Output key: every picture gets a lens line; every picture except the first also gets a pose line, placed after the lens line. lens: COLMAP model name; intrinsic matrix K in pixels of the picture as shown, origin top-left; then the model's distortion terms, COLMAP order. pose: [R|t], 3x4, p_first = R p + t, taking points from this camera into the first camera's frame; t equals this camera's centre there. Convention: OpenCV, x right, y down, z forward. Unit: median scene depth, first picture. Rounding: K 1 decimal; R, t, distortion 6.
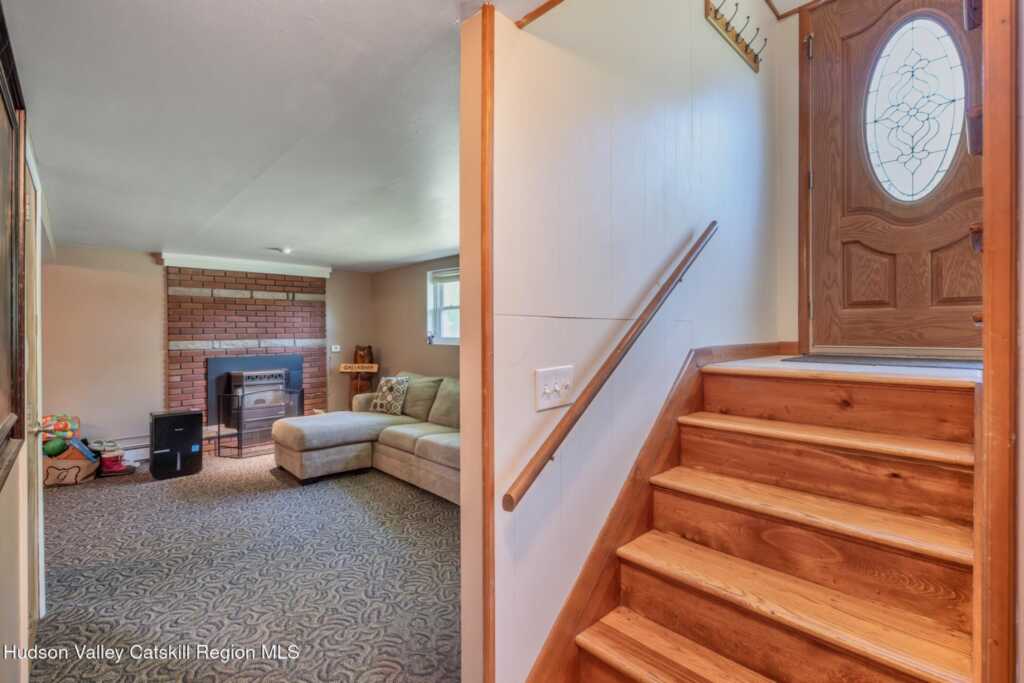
lens RADIAL K [[448.8, 0, 506.3], [0, 448.8, 333.2], [0, 0, 1]] dist [-0.006010, -0.000645]
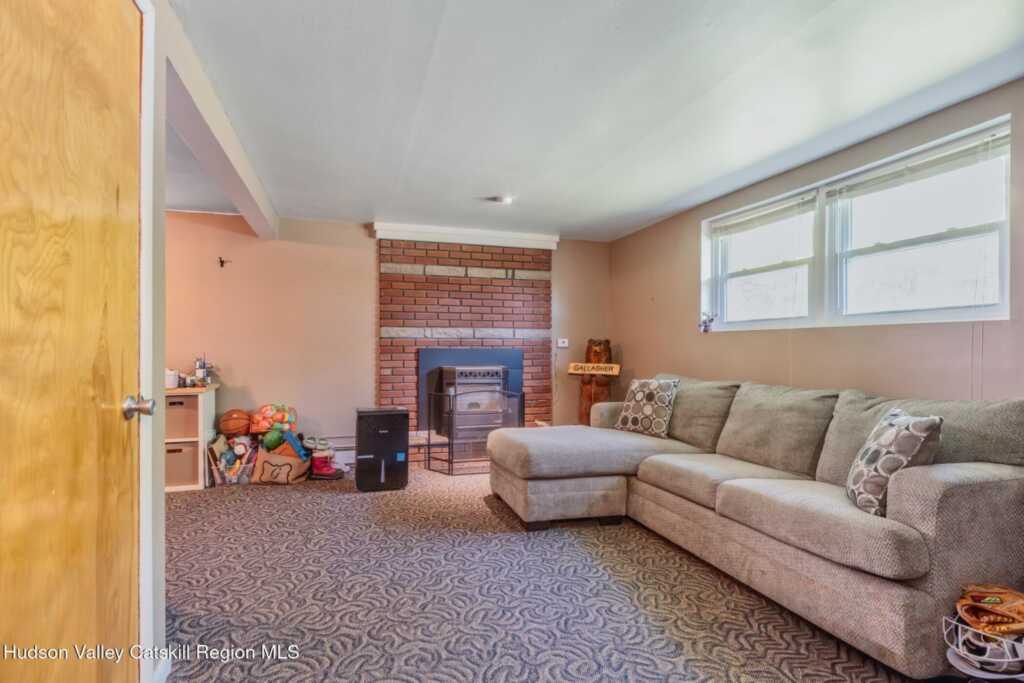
lens RADIAL K [[488.5, 0, 502.5], [0, 488.5, 348.5], [0, 0, 1]] dist [-0.005260, -0.000071]
pose [[0.899257, 0.008850, -0.437332, -0.143322], [-0.009898, 0.999951, -0.000117, 0.057838], [0.437309, 0.004434, 0.899300, 0.274212]]
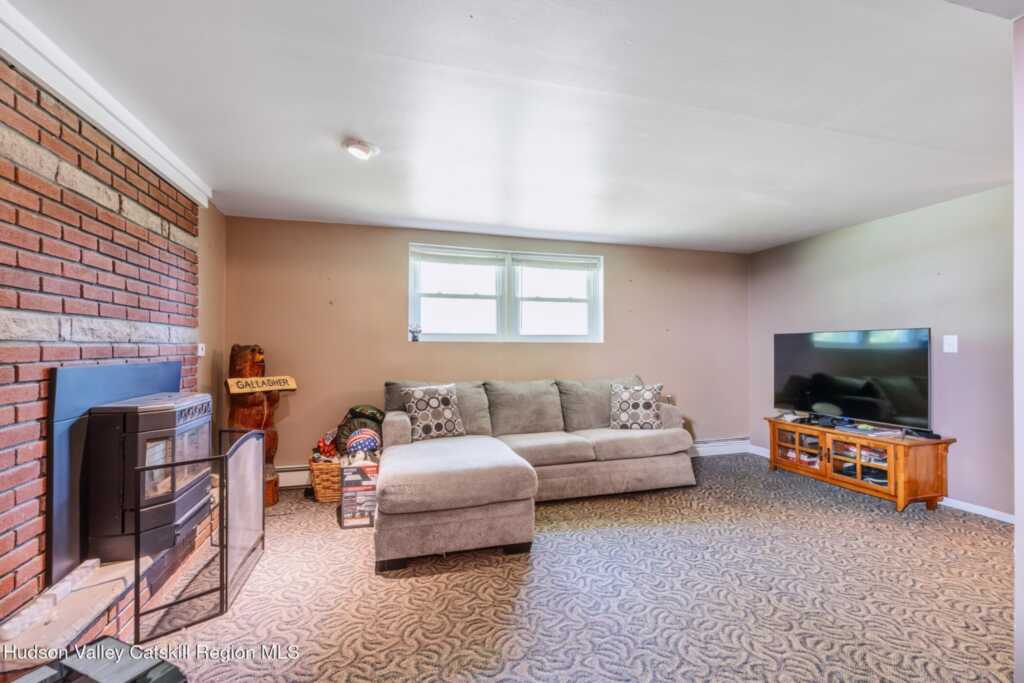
lens RADIAL K [[448.8, 0, 507.5], [0, 448.8, 333.6], [0, 0, 1]] dist [-0.006010, -0.000645]
pose [[0.453967, 0.033924, 0.890373, -0.867293], [-0.007078, 0.999381, -0.034469, 0.041729], [-0.890990, 0.009345, 0.453926, 0.603986]]
